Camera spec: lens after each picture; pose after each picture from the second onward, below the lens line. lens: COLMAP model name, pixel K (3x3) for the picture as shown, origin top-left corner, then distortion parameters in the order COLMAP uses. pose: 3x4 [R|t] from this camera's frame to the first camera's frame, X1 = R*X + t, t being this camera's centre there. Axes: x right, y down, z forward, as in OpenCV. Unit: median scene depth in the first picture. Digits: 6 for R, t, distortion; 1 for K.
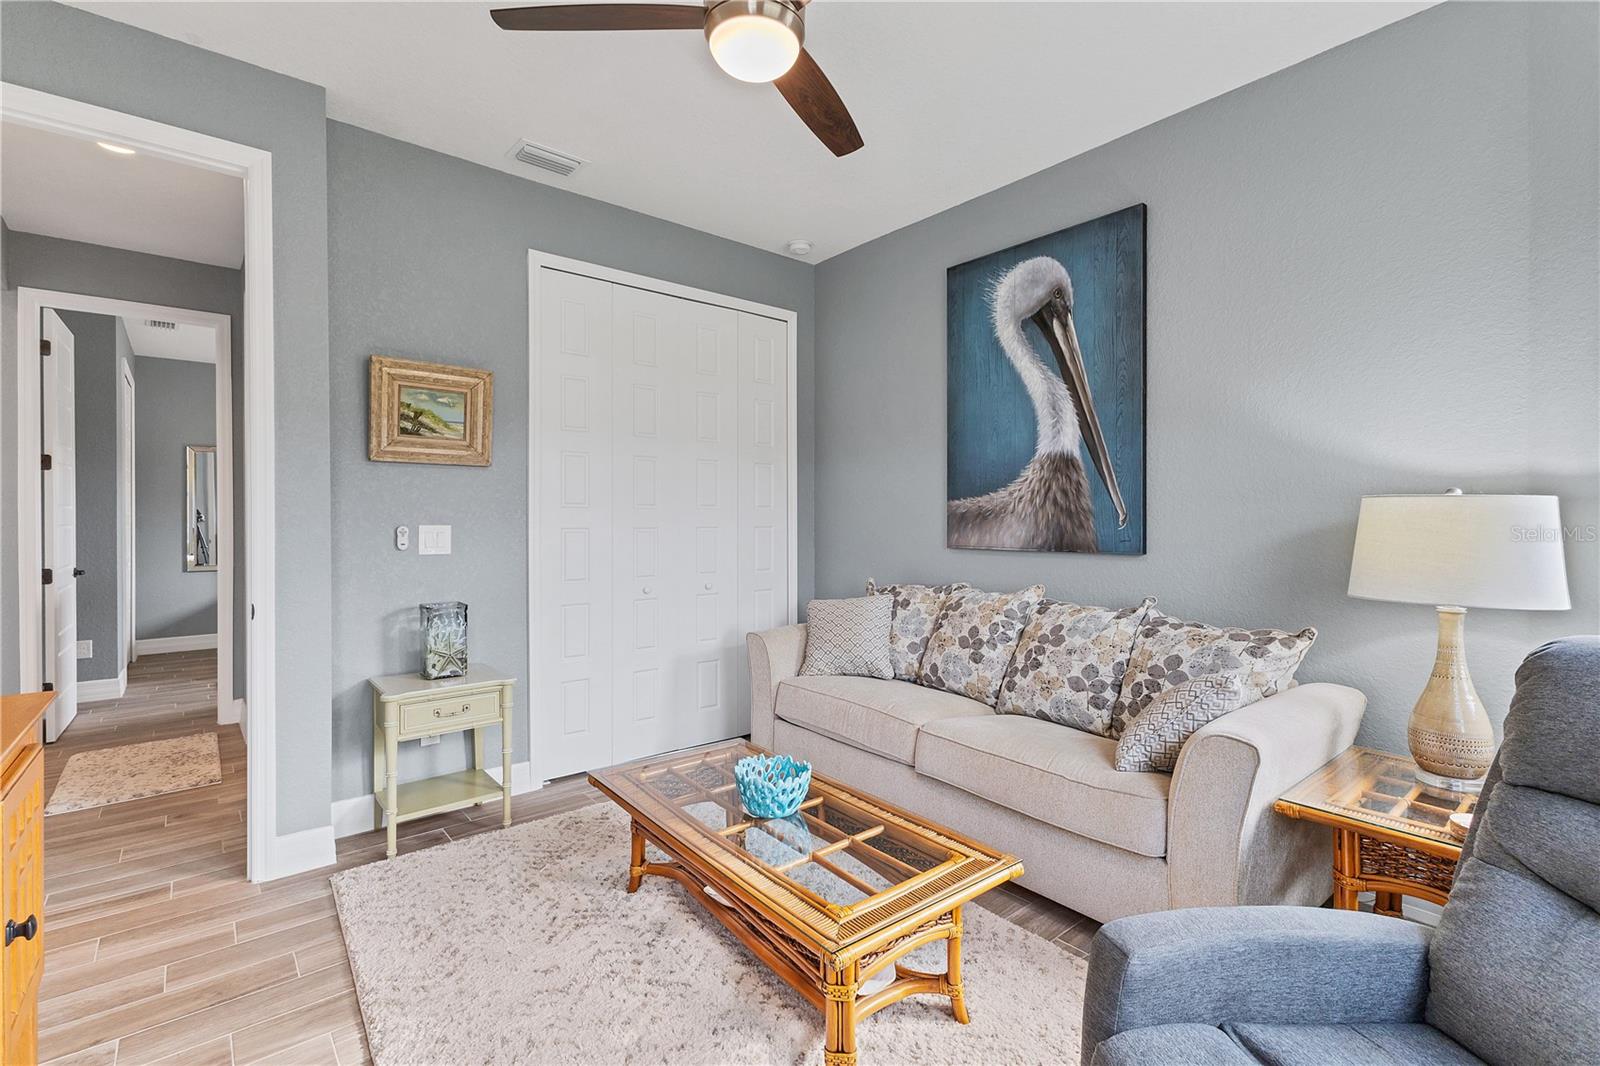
lens RADIAL K [[715.5, 0, 796.7], [0, 715.5, 518.2], [0, 0, 1]] dist [-0.000984, 0.000029]
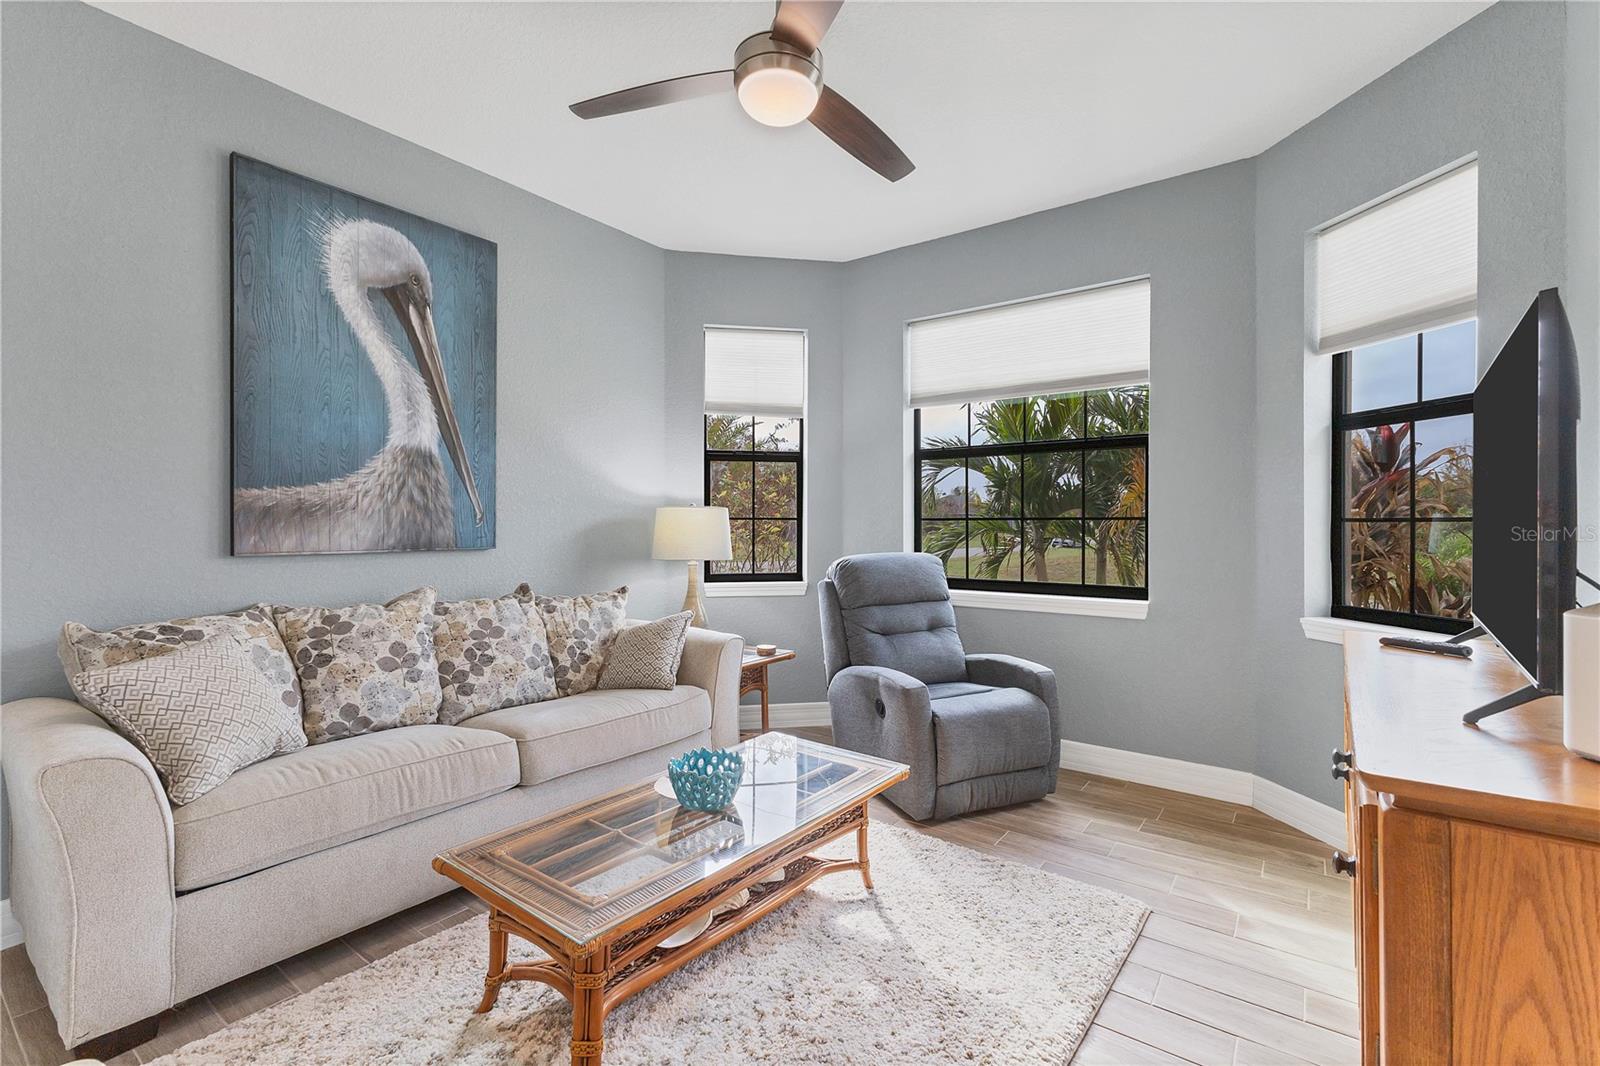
lens RADIAL K [[715.5, 0, 796.7], [0, 715.5, 518.2], [0, 0, 1]] dist [-0.000984, 0.000029]
pose [[-0.243907, 0.007514, 0.969770, -0.673299], [-0.002043, 0.999964, -0.008262, 0.009904], [-0.969796, -0.003997, -0.243883, 0.730106]]
